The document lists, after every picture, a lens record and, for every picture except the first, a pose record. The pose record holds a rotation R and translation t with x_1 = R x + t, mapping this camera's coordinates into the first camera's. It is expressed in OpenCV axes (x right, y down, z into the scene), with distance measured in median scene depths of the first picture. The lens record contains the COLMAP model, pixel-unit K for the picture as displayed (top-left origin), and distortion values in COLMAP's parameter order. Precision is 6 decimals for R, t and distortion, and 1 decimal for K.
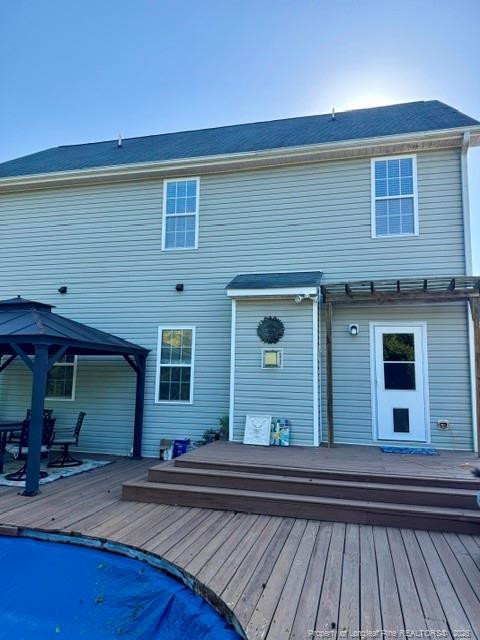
lens RADIAL K [[448.5, 0, 240.0], [0, 448.5, 320.0], [0, 0, 1]] dist [0.128127, -0.128835]
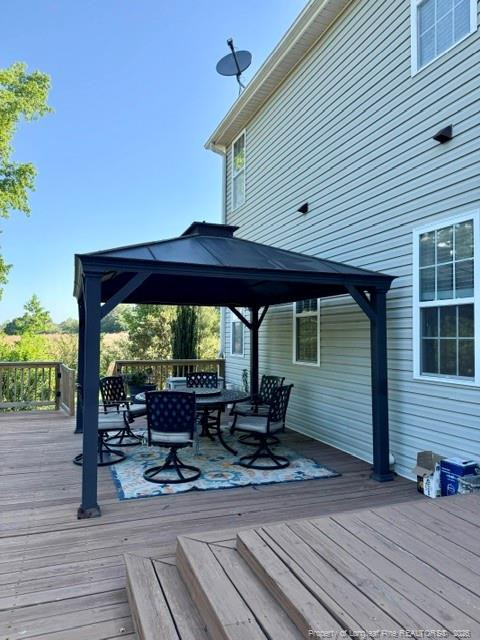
lens RADIAL K [[448.5, 0, 240.0], [0, 448.5, 320.0], [0, 0, 1]] dist [0.128127, -0.128835]
pose [[0.588915, -0.047187, -0.806816, 0.117452], [0.107519, 0.993995, 0.020347, 0.086155], [0.801011, -0.098731, 0.590452, 0.543720]]
